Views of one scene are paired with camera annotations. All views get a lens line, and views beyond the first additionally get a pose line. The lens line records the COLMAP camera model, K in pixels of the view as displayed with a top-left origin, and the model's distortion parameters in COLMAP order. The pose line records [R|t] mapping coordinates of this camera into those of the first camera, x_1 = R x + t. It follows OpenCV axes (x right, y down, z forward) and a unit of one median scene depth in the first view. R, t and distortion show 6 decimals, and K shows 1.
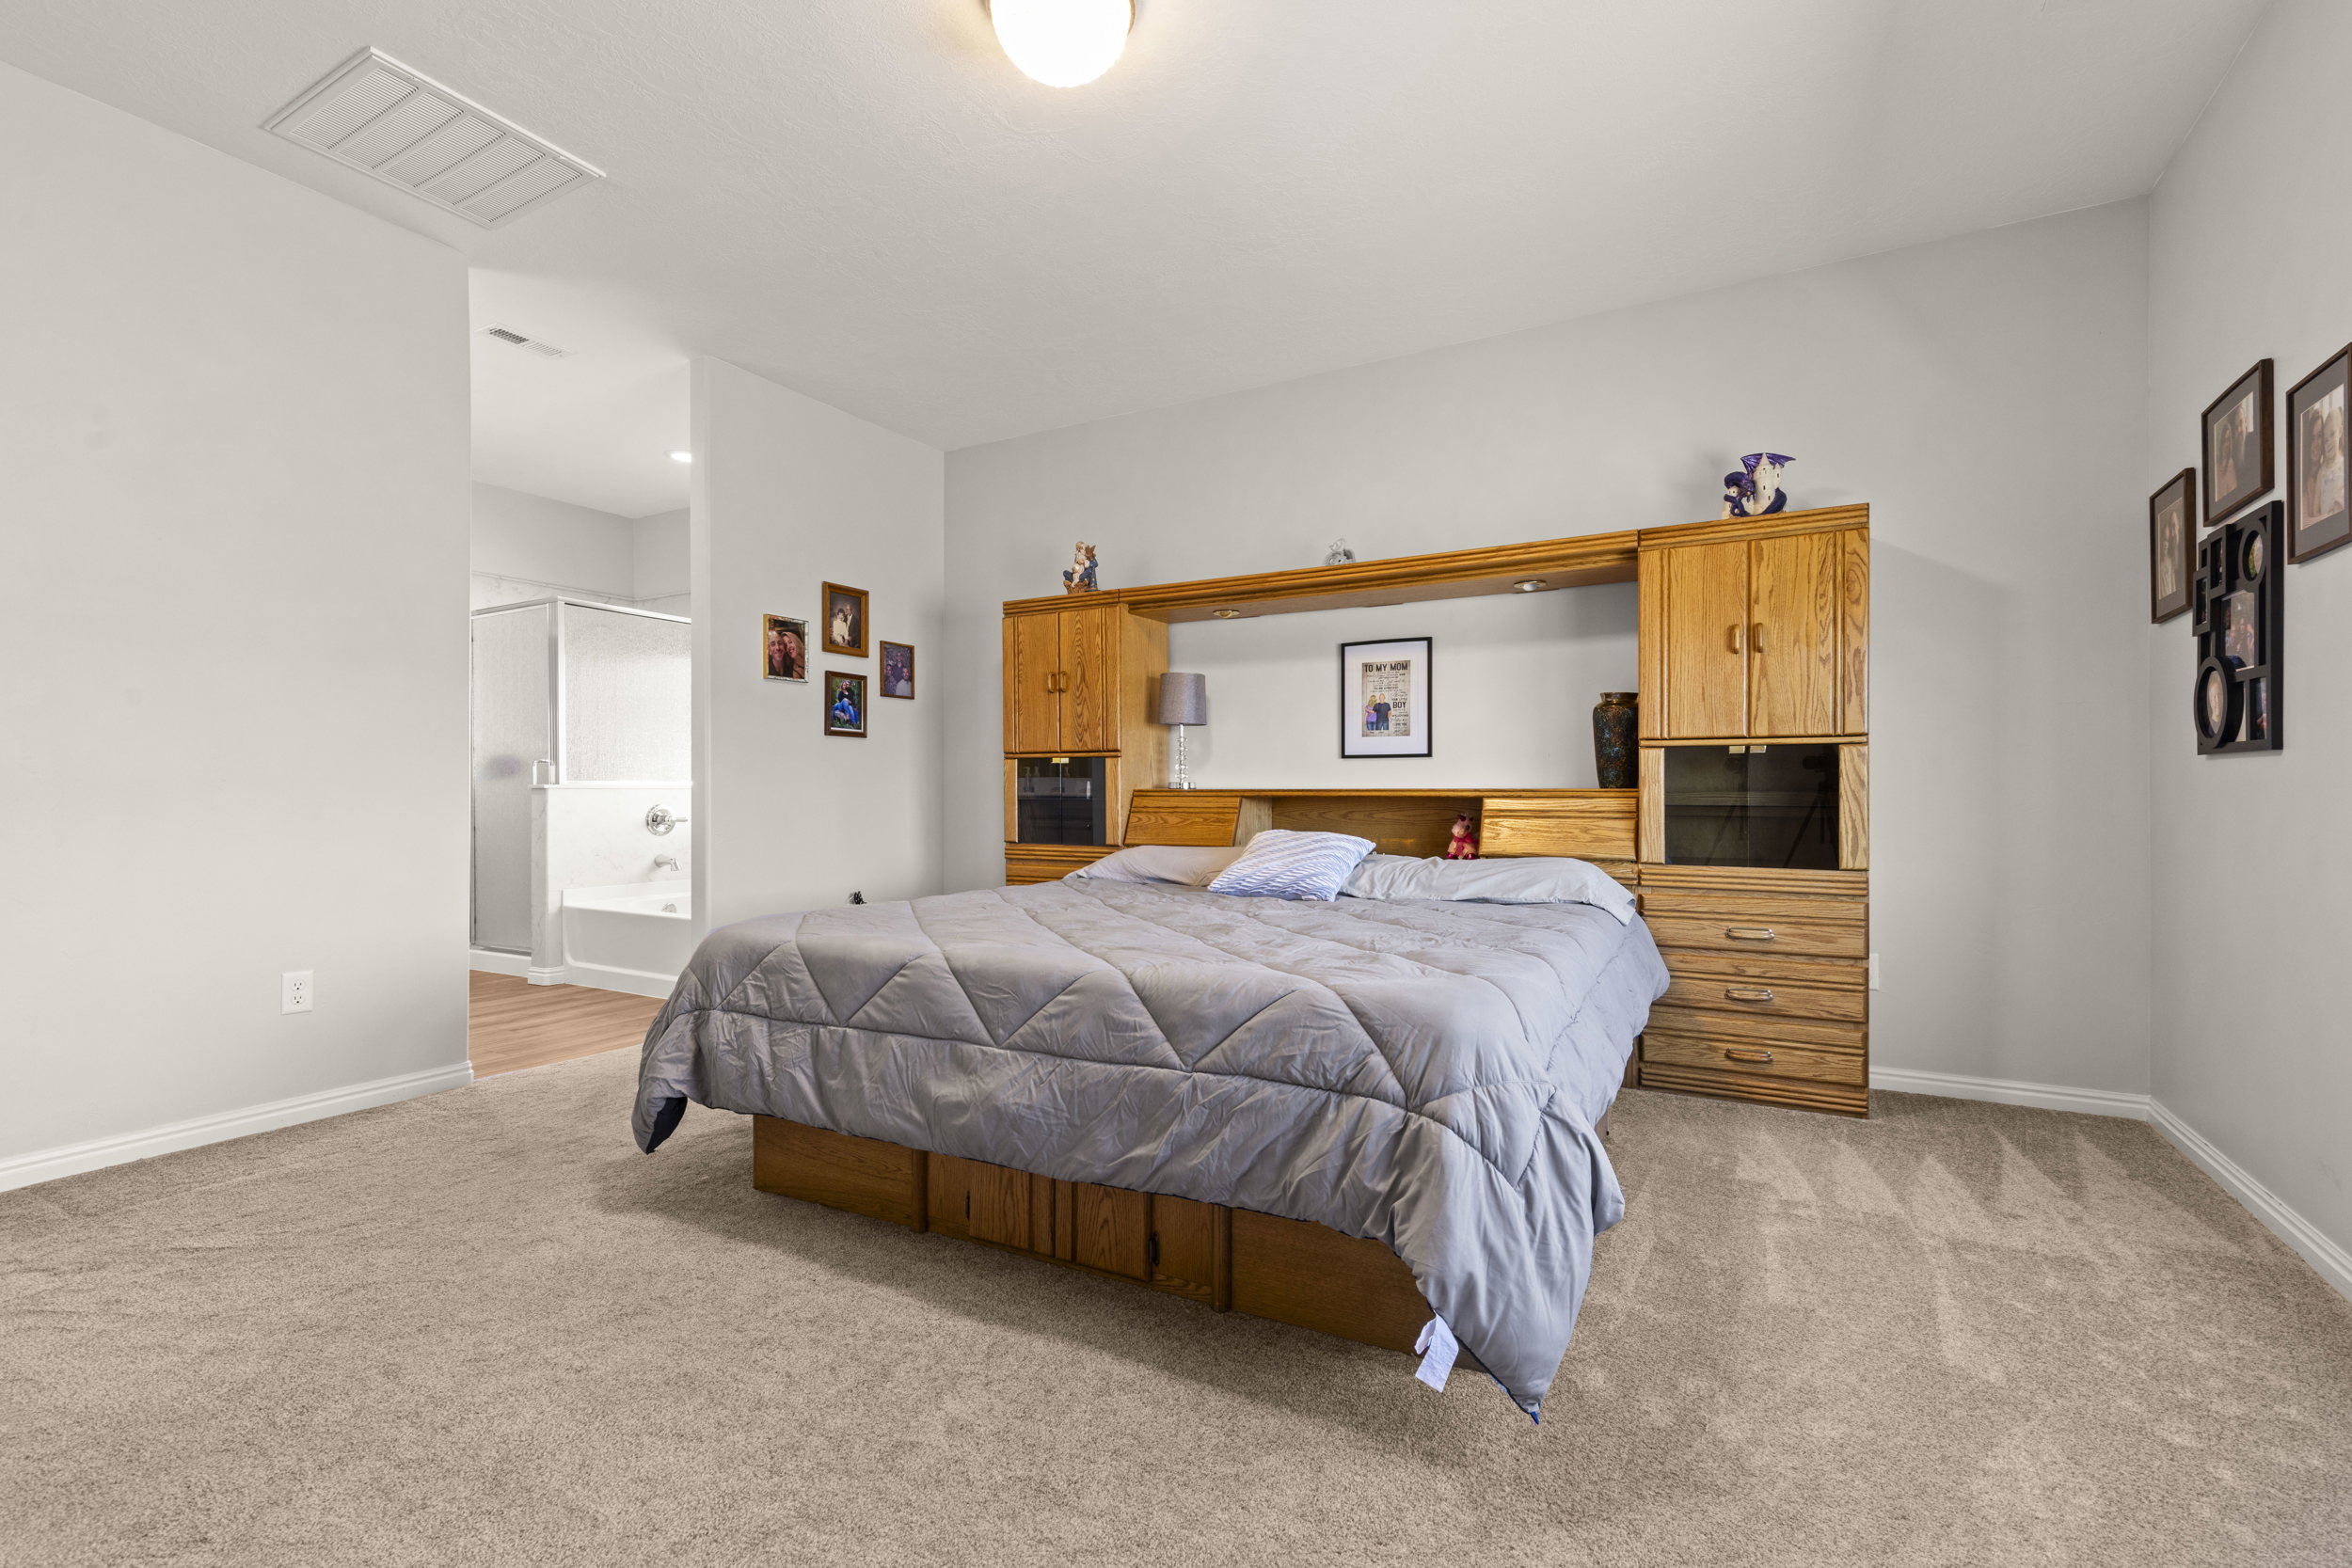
lens RADIAL K [[1044.0, 0, 1173.6], [0, 1044.0, 781.8], [0, 0, 1]] dist [0.006314, -0.000996]
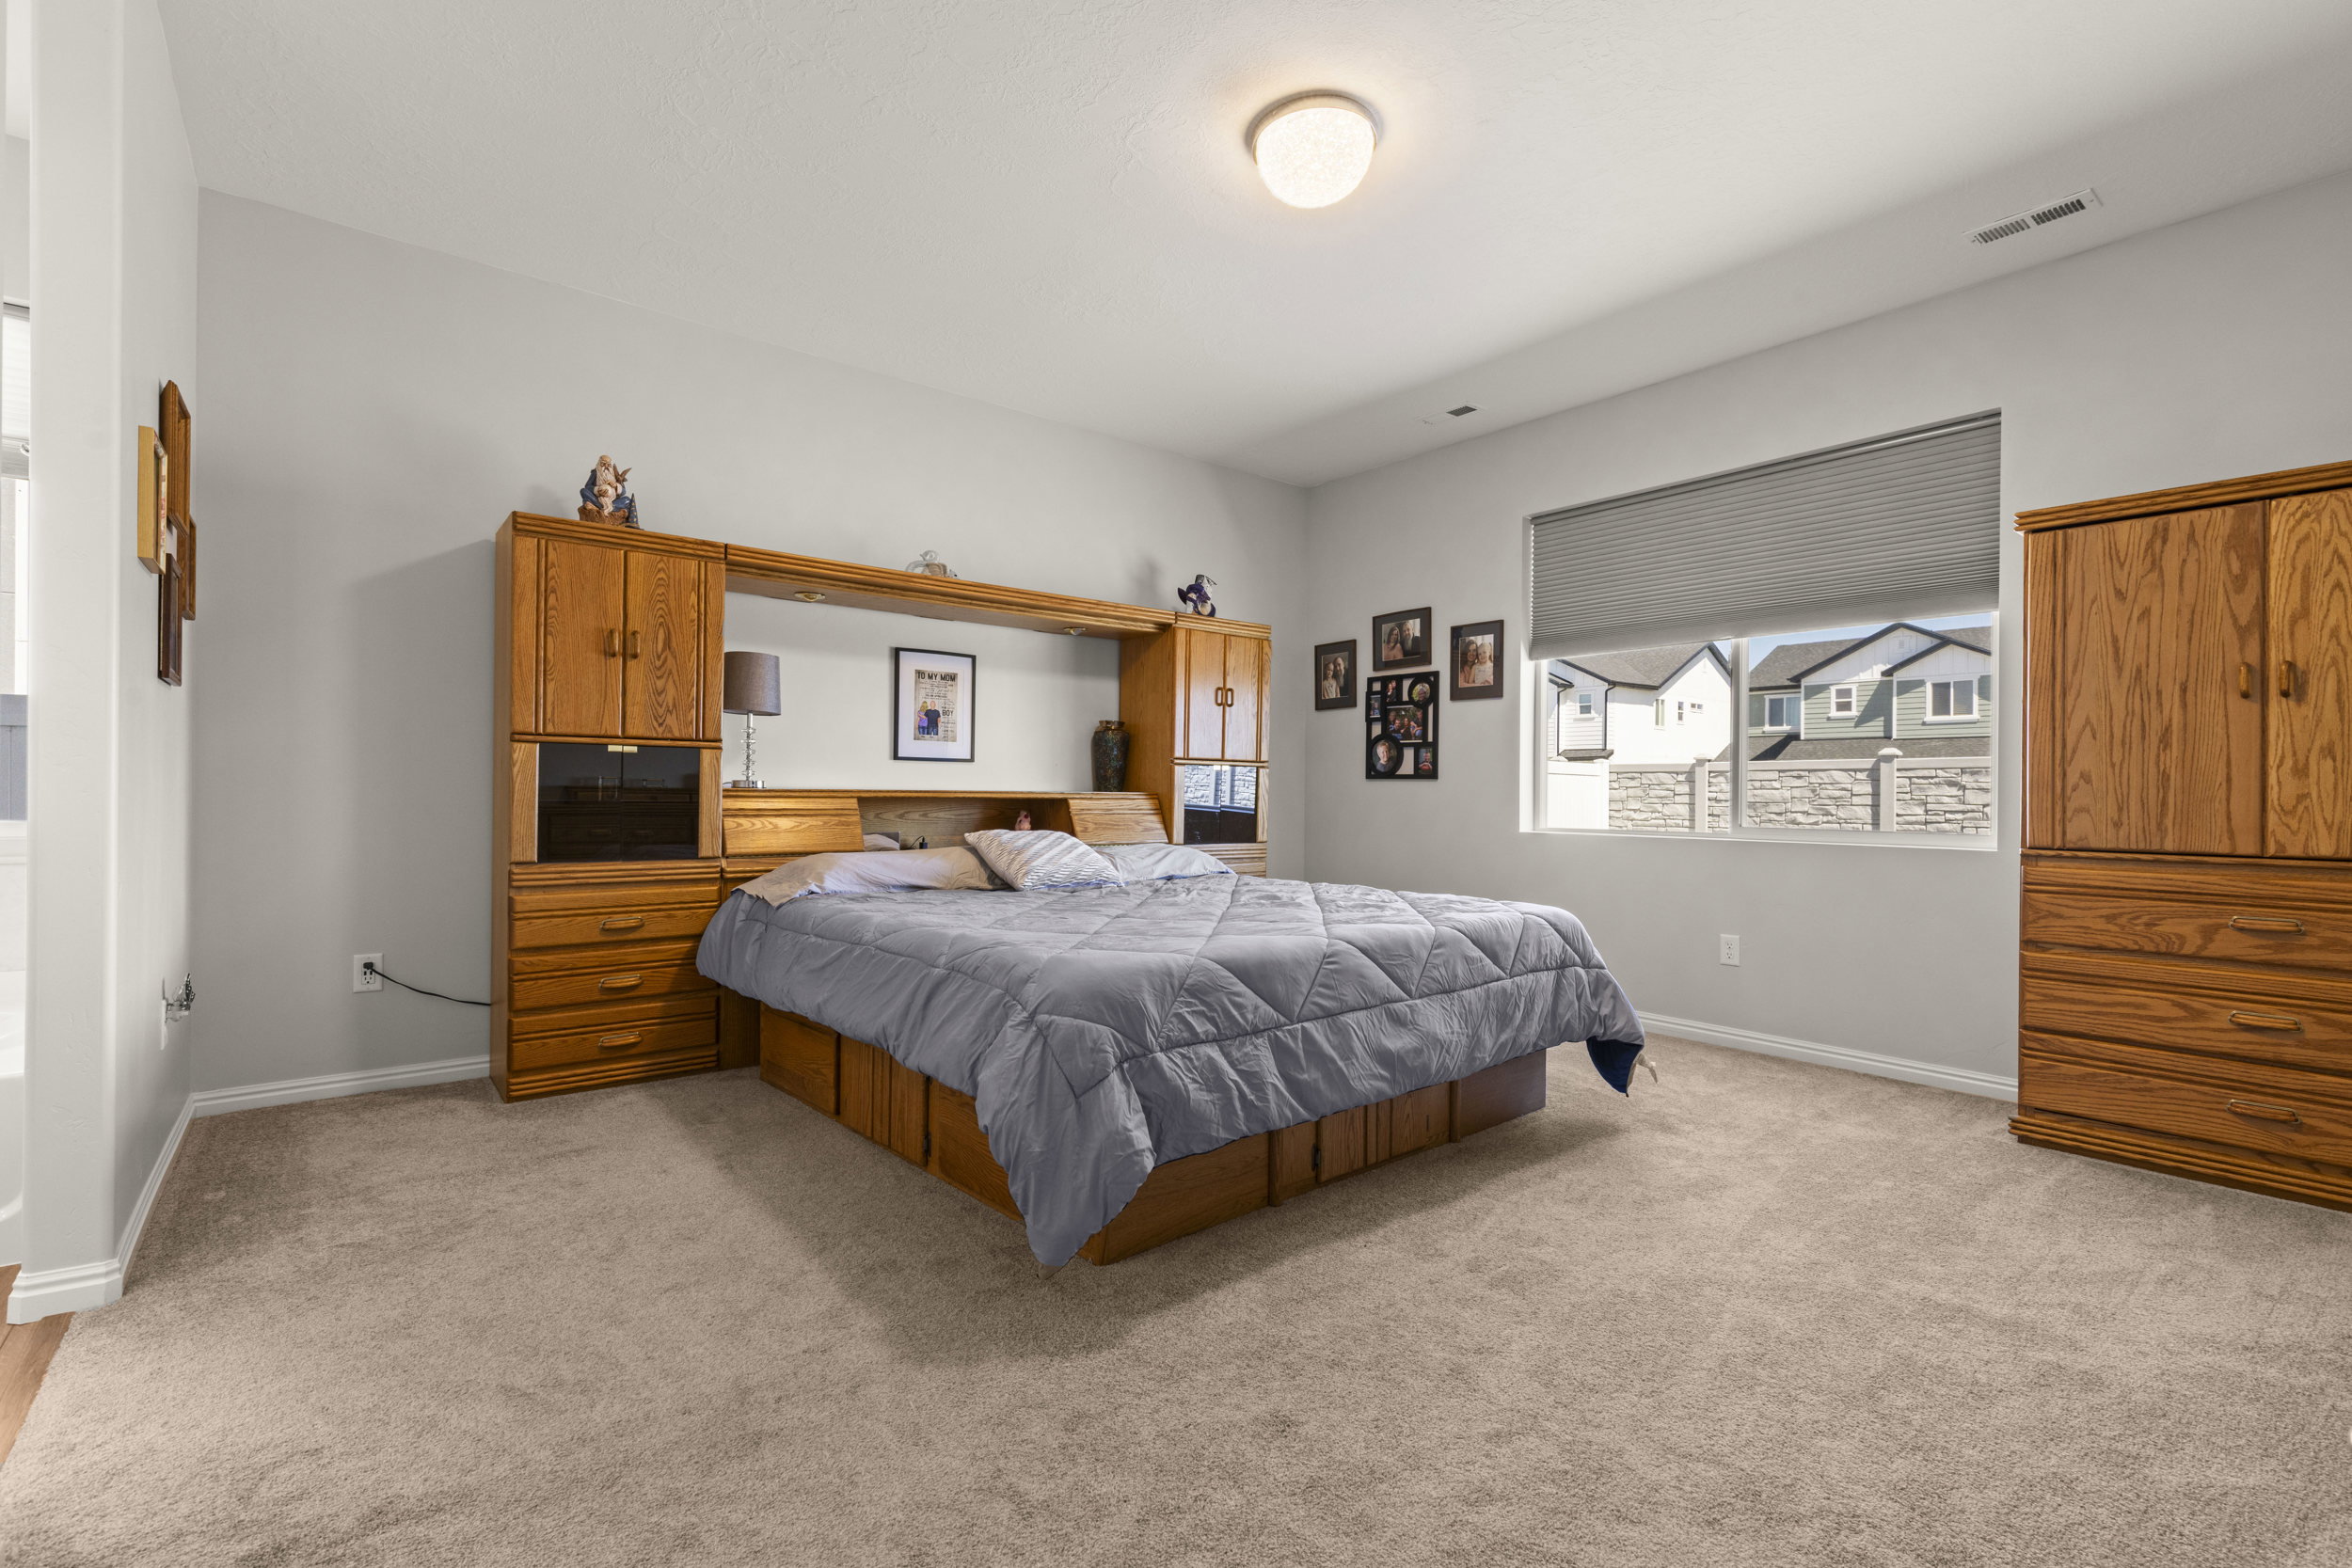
lens RADIAL K [[1044.0, 0, 1149.6], [0, 1044.0, 790.6], [0, 0, 1]] dist [0.006314, -0.000996]
pose [[0.376759, 0.006418, 0.926289, -0.705009], [-0.018681, 0.999825, 0.000671, 0.002267], [-0.926123, -0.017557, 0.376813, 0.393563]]
